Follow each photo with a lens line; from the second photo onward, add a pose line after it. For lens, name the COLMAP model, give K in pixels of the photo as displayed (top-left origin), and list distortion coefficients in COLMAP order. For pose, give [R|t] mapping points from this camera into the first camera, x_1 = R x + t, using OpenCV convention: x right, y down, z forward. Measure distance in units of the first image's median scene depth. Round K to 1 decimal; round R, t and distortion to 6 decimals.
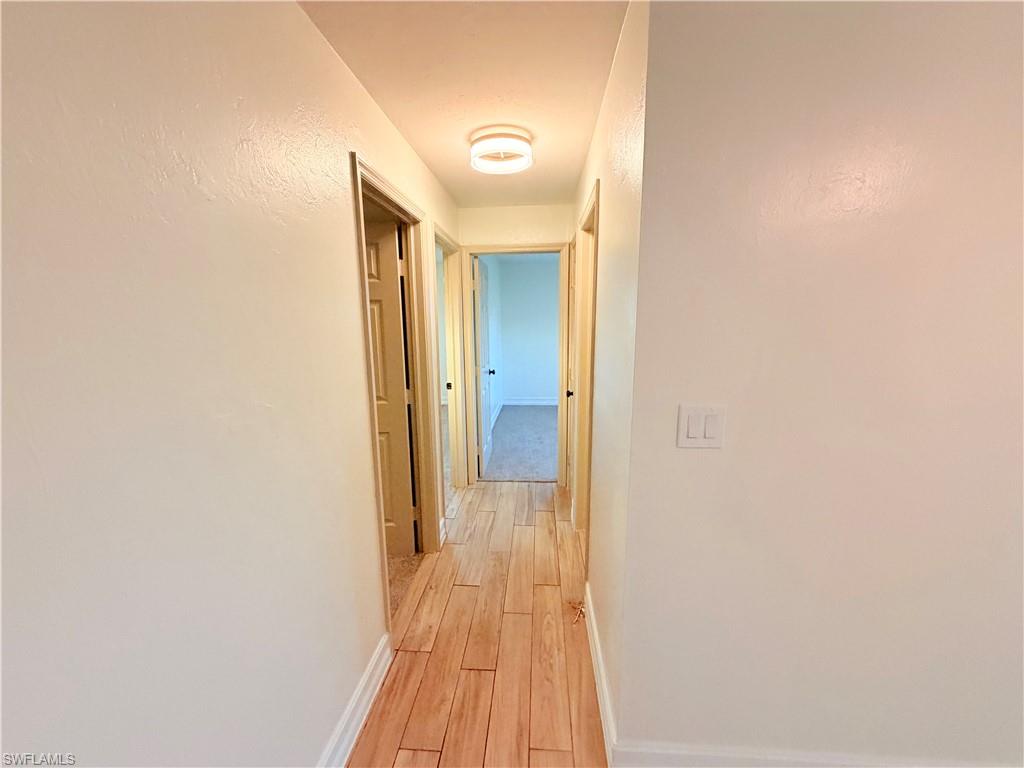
lens RADIAL K [[408.6, 0, 509.9], [0, 408.6, 384.3], [0, 0, 1]] dist [-0.000116, 0.000244]
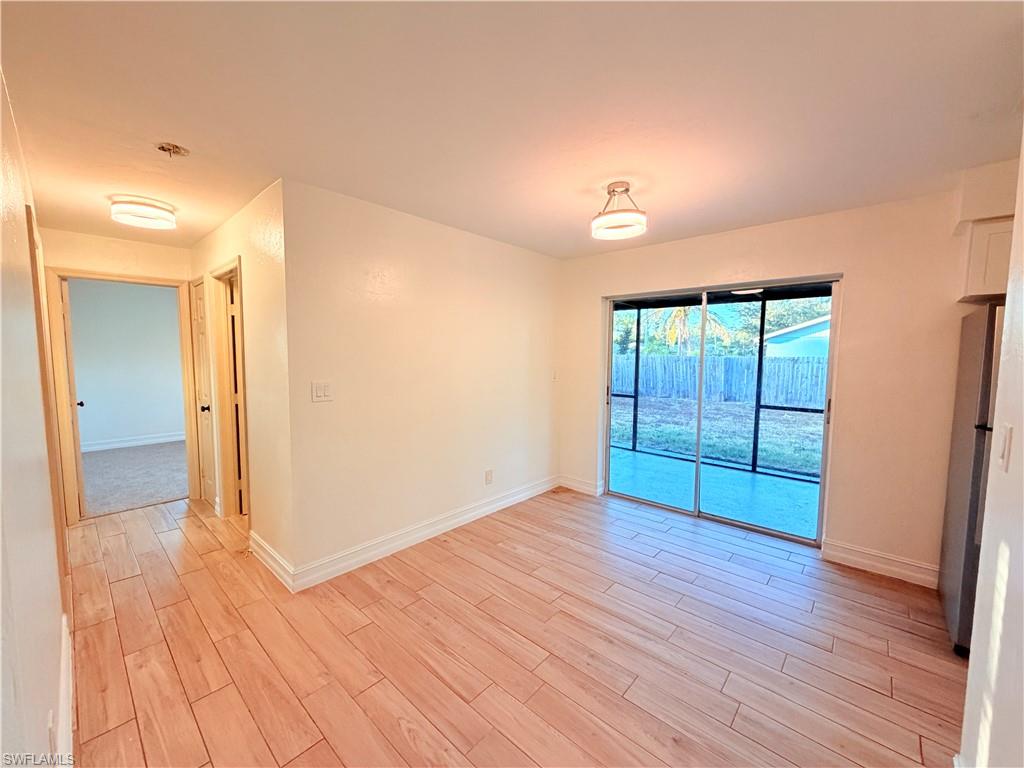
lens RADIAL K [[408.6, 0, 509.9], [0, 408.6, 384.3], [0, 0, 1]] dist [-0.000116, 0.000244]
pose [[0.617141, -0.046518, 0.785476, -0.273938], [0.115284, 0.992824, -0.031780, 0.107757], [-0.778361, 0.110166, 0.618076, -0.494974]]
